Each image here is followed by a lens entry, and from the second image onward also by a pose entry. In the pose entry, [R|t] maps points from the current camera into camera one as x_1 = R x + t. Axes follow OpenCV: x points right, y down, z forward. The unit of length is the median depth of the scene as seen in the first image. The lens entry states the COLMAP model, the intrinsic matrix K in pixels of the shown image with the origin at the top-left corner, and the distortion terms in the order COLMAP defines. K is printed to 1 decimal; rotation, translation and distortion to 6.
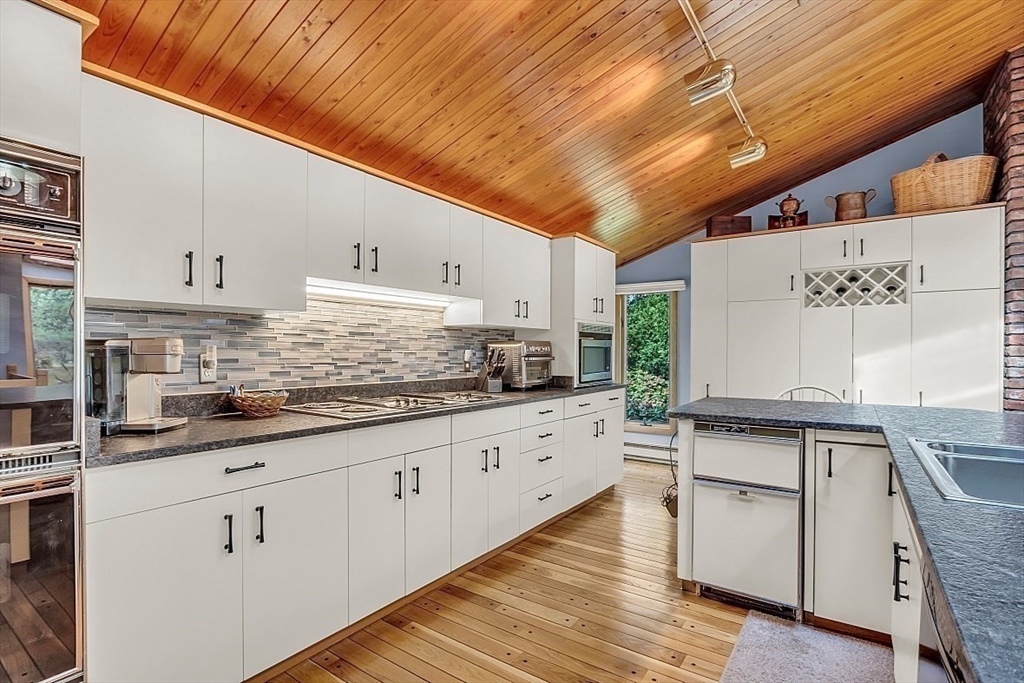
lens RADIAL K [[514.2, 0, 507.9], [0, 514.2, 353.6], [0, 0, 1]] dist [-0.017003, -0.000106]
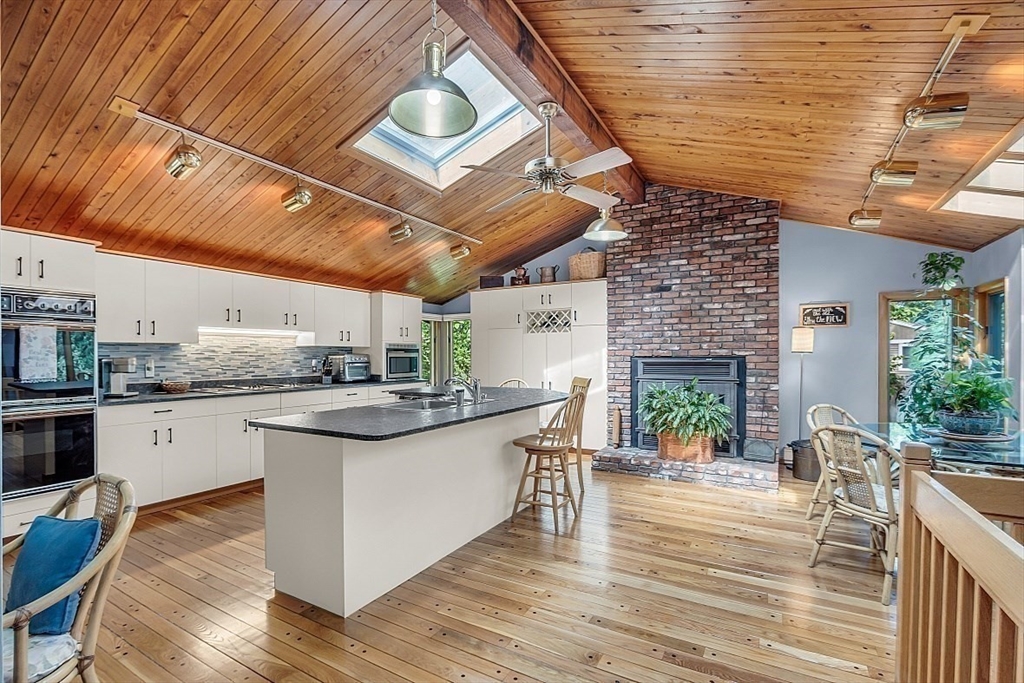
lens RADIAL K [[471.3, 0, 499.5], [0, 471.3, 356.9], [0, 0, 1]] dist [-0.016723, -0.000034]
pose [[0.996636, -0.005065, 0.081799, 0.496093], [0.005265, 0.999984, -0.002232, -0.011599], [-0.081787, 0.002655, 0.996646, -0.740402]]
